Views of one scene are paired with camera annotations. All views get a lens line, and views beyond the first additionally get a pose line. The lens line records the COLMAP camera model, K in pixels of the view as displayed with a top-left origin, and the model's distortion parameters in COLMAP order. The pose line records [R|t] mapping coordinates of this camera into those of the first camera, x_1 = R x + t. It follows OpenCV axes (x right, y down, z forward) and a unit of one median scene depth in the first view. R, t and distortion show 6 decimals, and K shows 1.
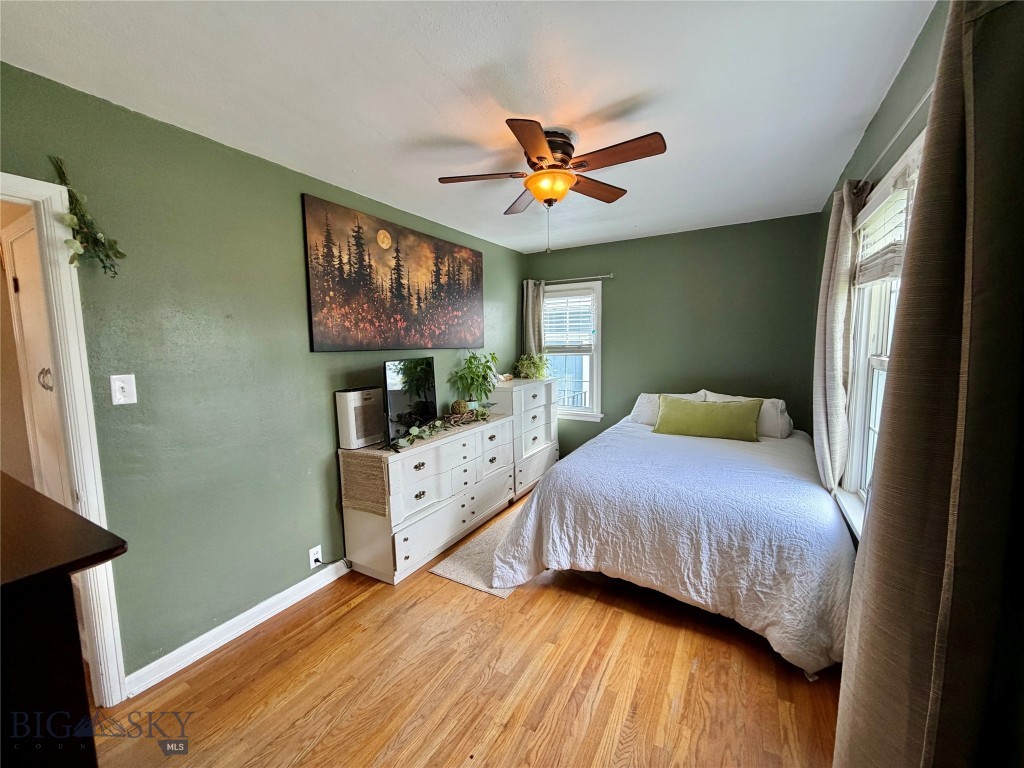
lens RADIAL K [[408.6, 0, 510.4], [0, 408.6, 384.2], [0, 0, 1]] dist [-0.001606, 0.000702]
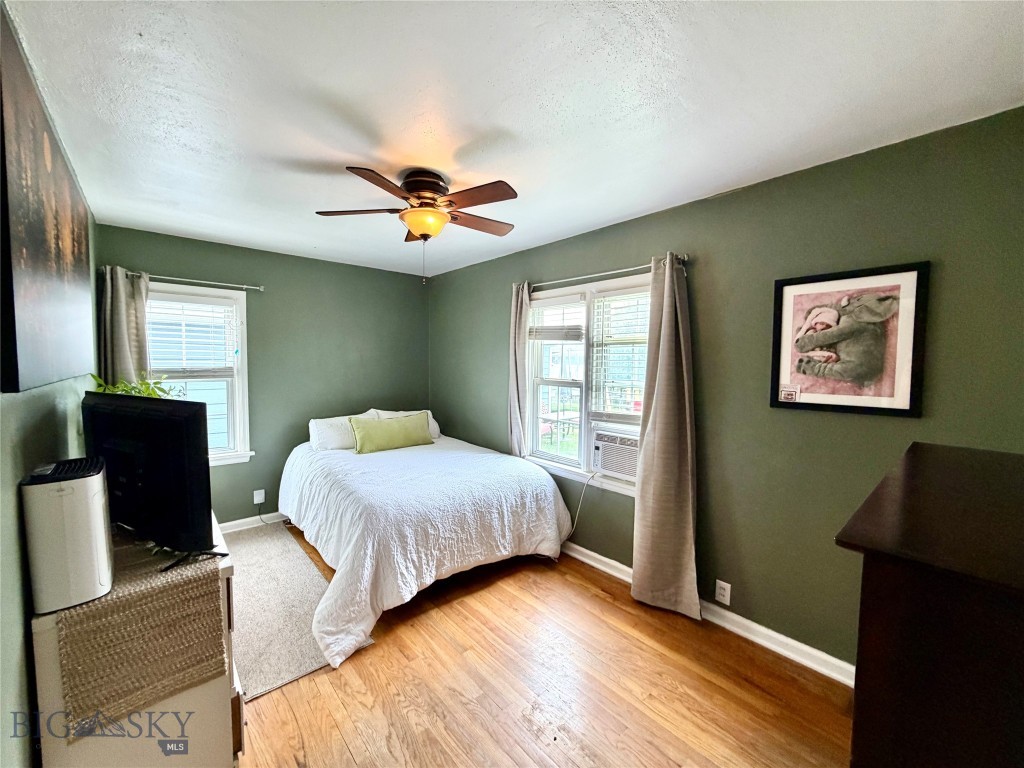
lens RADIAL K [[408.6, 0, 510.4], [0, 408.6, 384.2], [0, 0, 1]] dist [-0.001606, 0.000702]
pose [[0.314608, -0.032908, 0.948651, -0.676146], [0.077231, 0.996973, 0.008971, -0.050617], [-0.946075, 0.070443, 0.316197, 0.397518]]
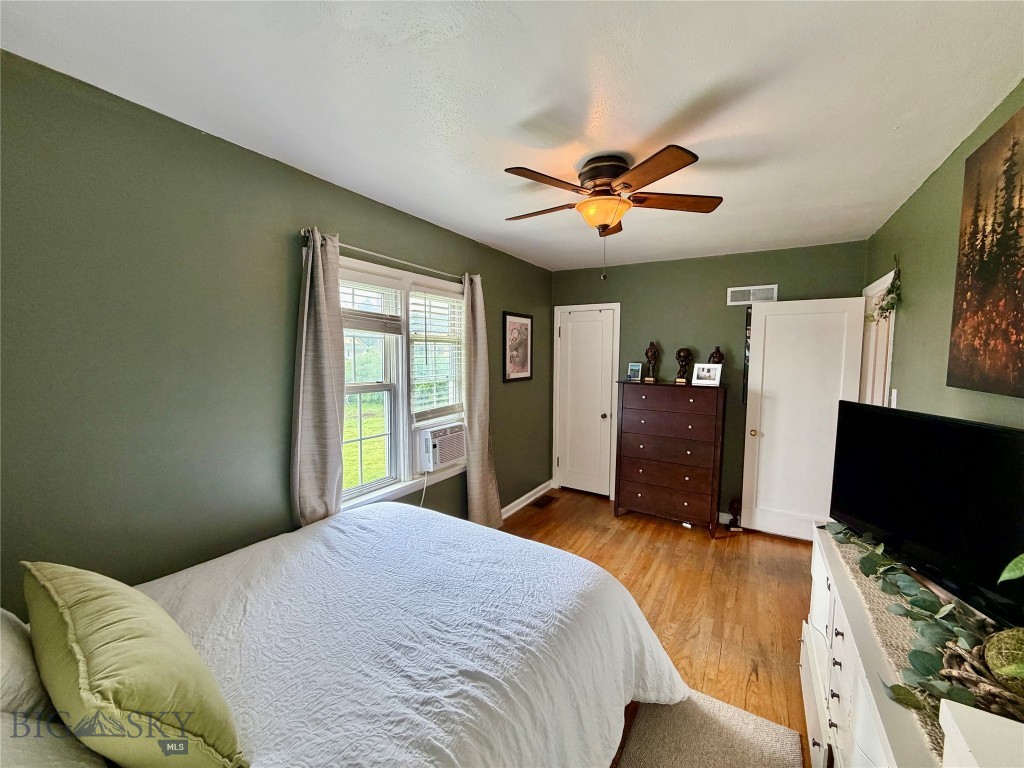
lens RADIAL K [[408.2, 0, 510.8], [0, 408.2, 384.6], [0, 0, 1]] dist [-0.000415, -0.000040]
pose [[-0.999730, 0.011162, 0.020397, 0.240726], [0.014488, 0.985167, 0.170987, -0.202161], [-0.018186, 0.171236, -0.985062, 1.624385]]
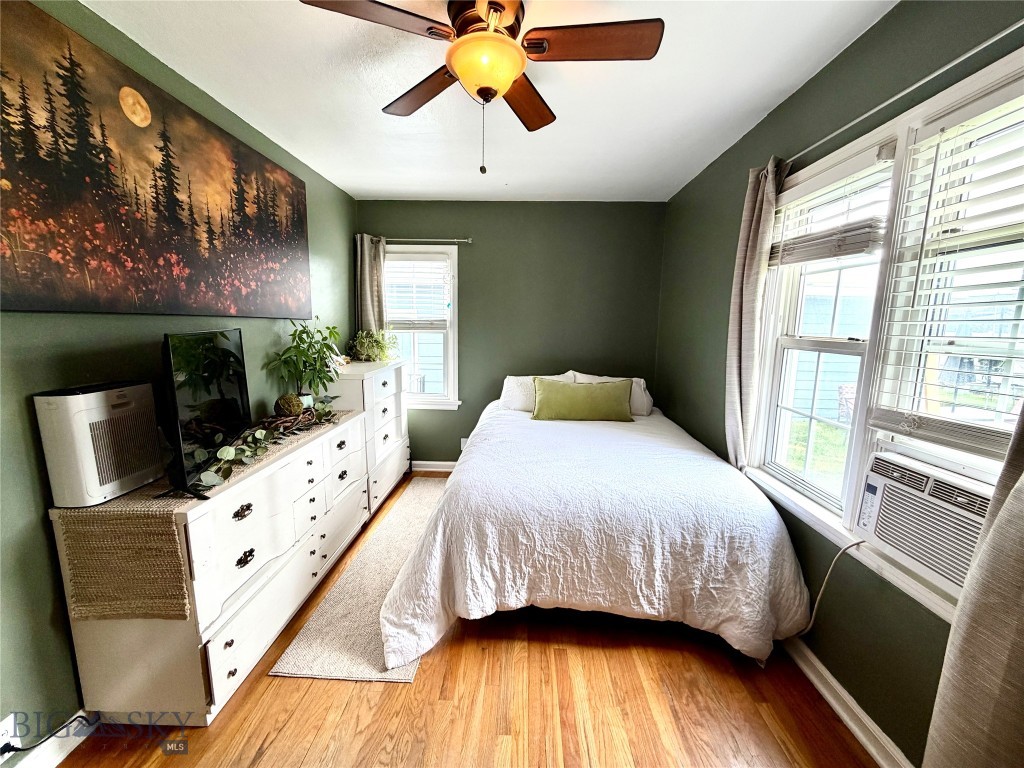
lens RADIAL K [[408.6, 0, 510.4], [0, 408.6, 384.2], [0, 0, 1]] dist [-0.001606, 0.000702]
pose [[0.878731, -0.040048, 0.475635, -0.163255], [0.017430, 0.998502, 0.051872, -0.010049], [-0.476999, -0.037291, 0.878112, 0.311494]]
